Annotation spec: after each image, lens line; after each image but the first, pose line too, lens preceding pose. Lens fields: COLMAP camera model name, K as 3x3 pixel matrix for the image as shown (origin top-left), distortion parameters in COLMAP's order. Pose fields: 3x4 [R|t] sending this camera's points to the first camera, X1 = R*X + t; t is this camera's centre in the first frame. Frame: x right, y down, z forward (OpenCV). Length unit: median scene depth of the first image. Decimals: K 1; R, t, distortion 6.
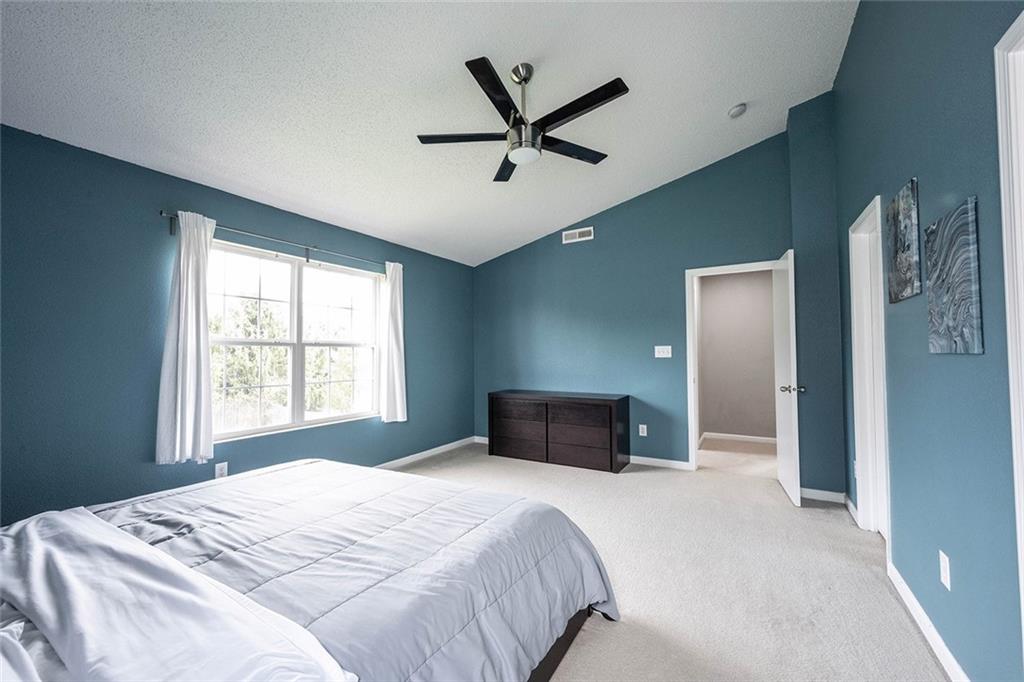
lens RADIAL K [[408.0, 0, 498.6], [0, 408.0, 342.0], [0, 0, 1]] dist [-0.003116, 0.000014]
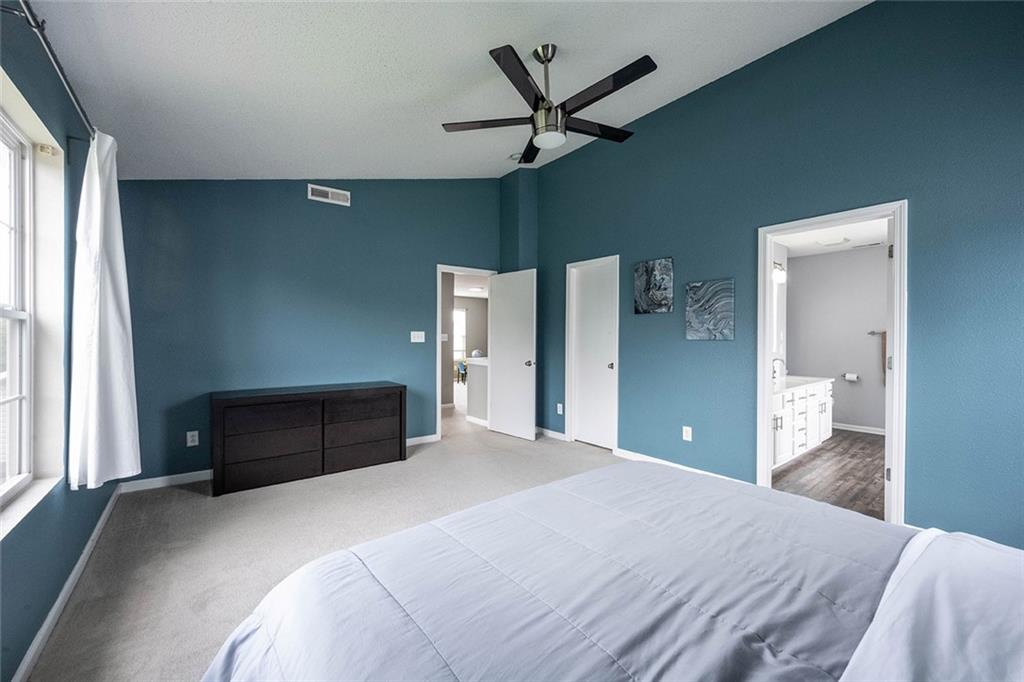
lens RADIAL K [[408.0, 0, 502.6], [0, 408.0, 343.5], [0, 0, 1]] dist [-0.003116, 0.000014]
pose [[0.367505, -0.004150, 0.930012, -0.534389], [-0.032756, 0.999312, 0.017404, 0.016273], [-0.929445, -0.036860, 0.367116, 0.426937]]
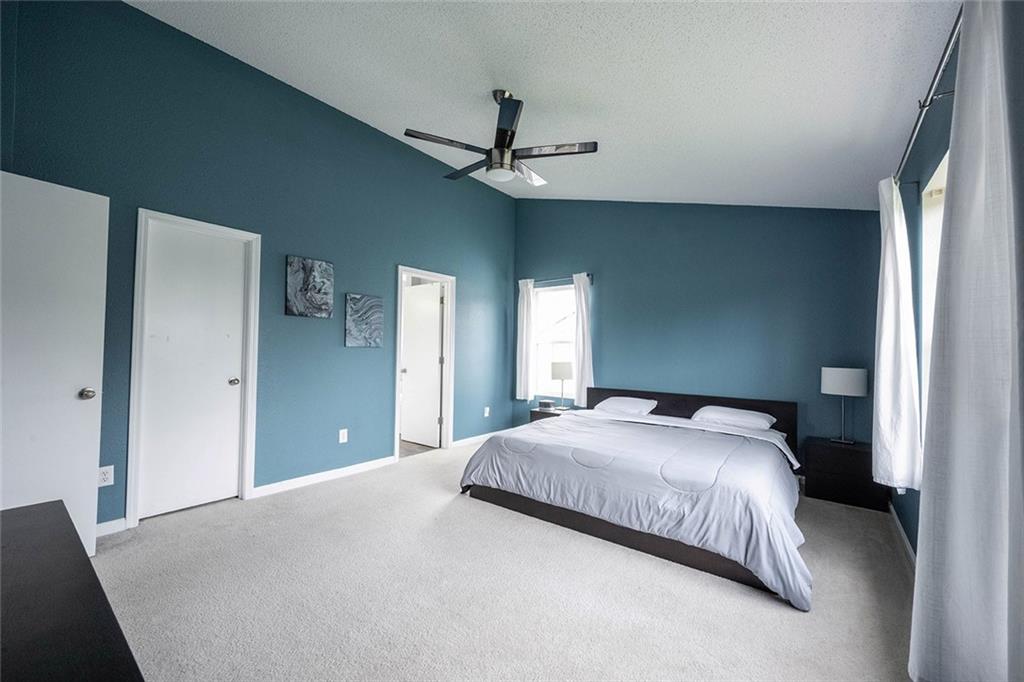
lens RADIAL K [[408.0, 0, 505.5], [0, 408.0, 343.0], [0, 0, 1]] dist [-0.003116, 0.000014]
pose [[-0.992879, -0.009894, 0.118718, -0.052104], [-0.015513, 0.998798, -0.046498, 0.039307], [-0.118115, -0.048009, -0.991839, 1.237599]]
